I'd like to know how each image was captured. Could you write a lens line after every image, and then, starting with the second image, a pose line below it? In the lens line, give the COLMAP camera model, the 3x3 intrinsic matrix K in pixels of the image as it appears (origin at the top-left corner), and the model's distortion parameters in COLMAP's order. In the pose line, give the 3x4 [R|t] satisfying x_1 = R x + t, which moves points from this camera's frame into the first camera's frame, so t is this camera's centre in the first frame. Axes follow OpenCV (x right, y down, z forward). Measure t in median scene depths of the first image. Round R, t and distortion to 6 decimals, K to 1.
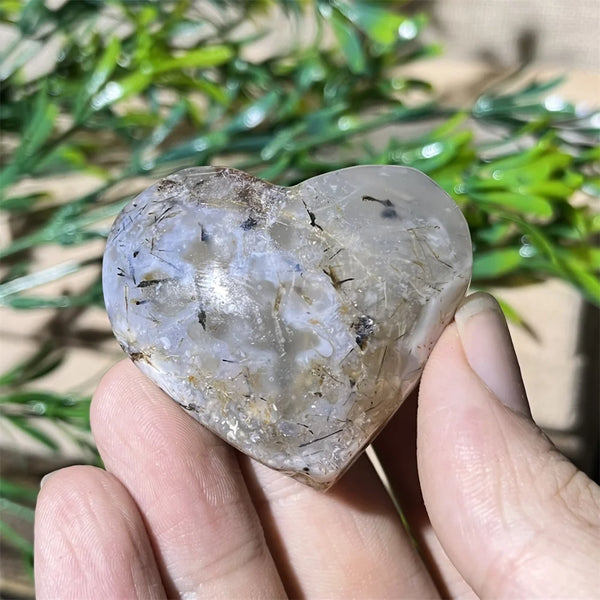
lens RADIAL K [[1023.9, 0, 301.7], [0, 1023.9, 300.5], [0, 0, 1]] dist [-0.060573, 0.000000]
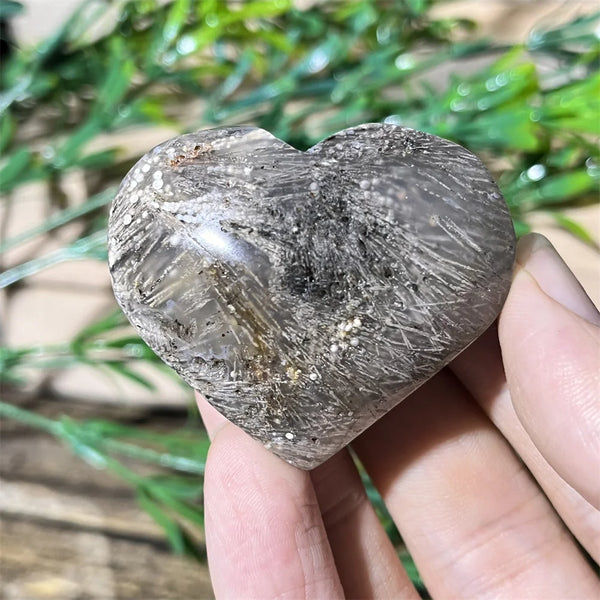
lens RADIAL K [[1023.9, 0, 300.4], [0, 1023.9, 300.8], [0, 0, 1]] dist [-0.060573, 0.000000]
pose [[0.997921, -0.063074, 0.013224, -0.092711], [0.062430, 0.997057, 0.044502, 0.015880], [-0.015992, -0.043584, 0.998922, -0.052618]]
